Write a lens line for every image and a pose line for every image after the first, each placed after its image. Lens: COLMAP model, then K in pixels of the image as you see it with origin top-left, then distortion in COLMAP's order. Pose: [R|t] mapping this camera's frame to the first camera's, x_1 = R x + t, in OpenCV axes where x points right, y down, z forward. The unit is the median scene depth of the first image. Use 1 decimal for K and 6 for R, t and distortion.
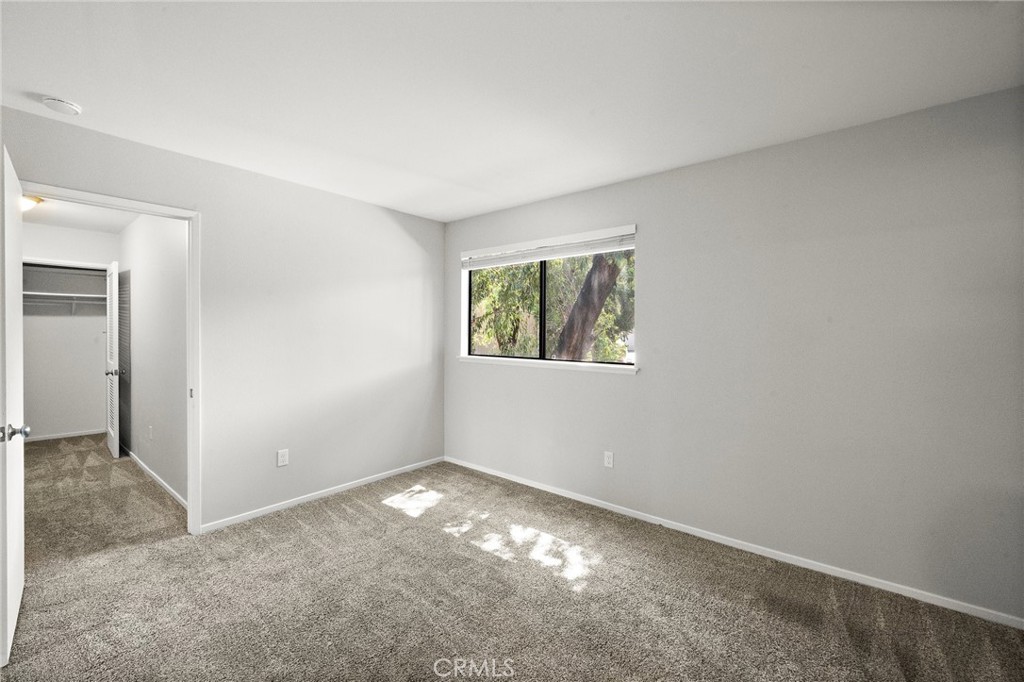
lens RADIAL K [[429.7, 0, 505.4], [0, 429.7, 338.2], [0, 0, 1]] dist [-0.005229, 0.001337]
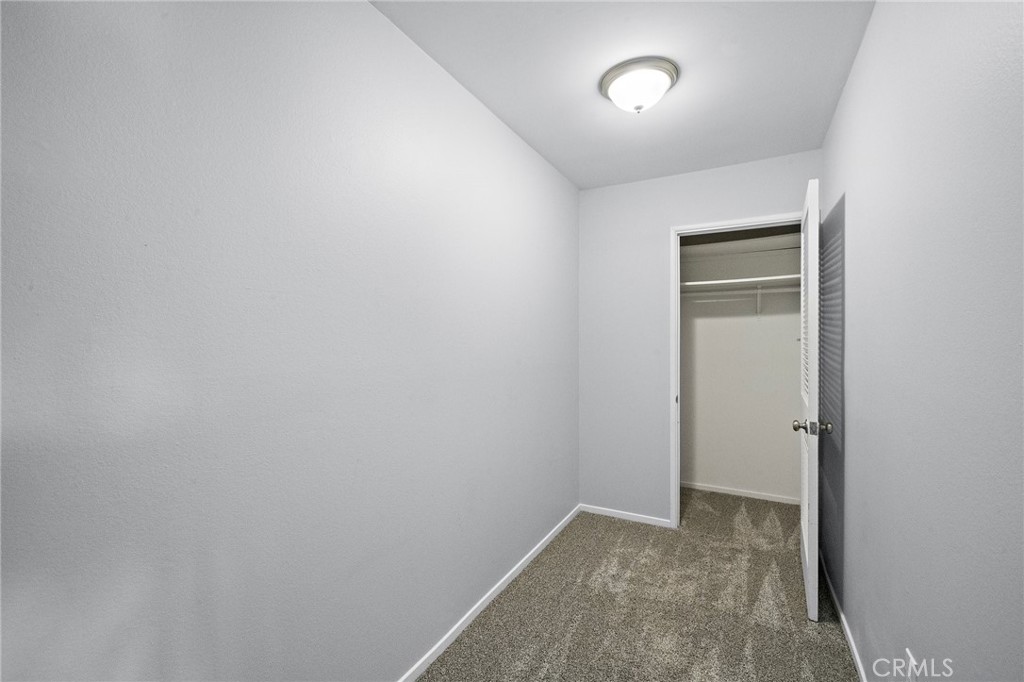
lens RADIAL K [[429.7, 0, 502.6], [0, 429.7, 343.8], [0, 0, 1]] dist [-0.005229, 0.001337]
pose [[0.200137, 0.002884, -0.979764, -0.483182], [-0.005272, 0.999984, 0.001867, -0.006418], [0.979754, 0.004792, 0.200149, 0.533515]]
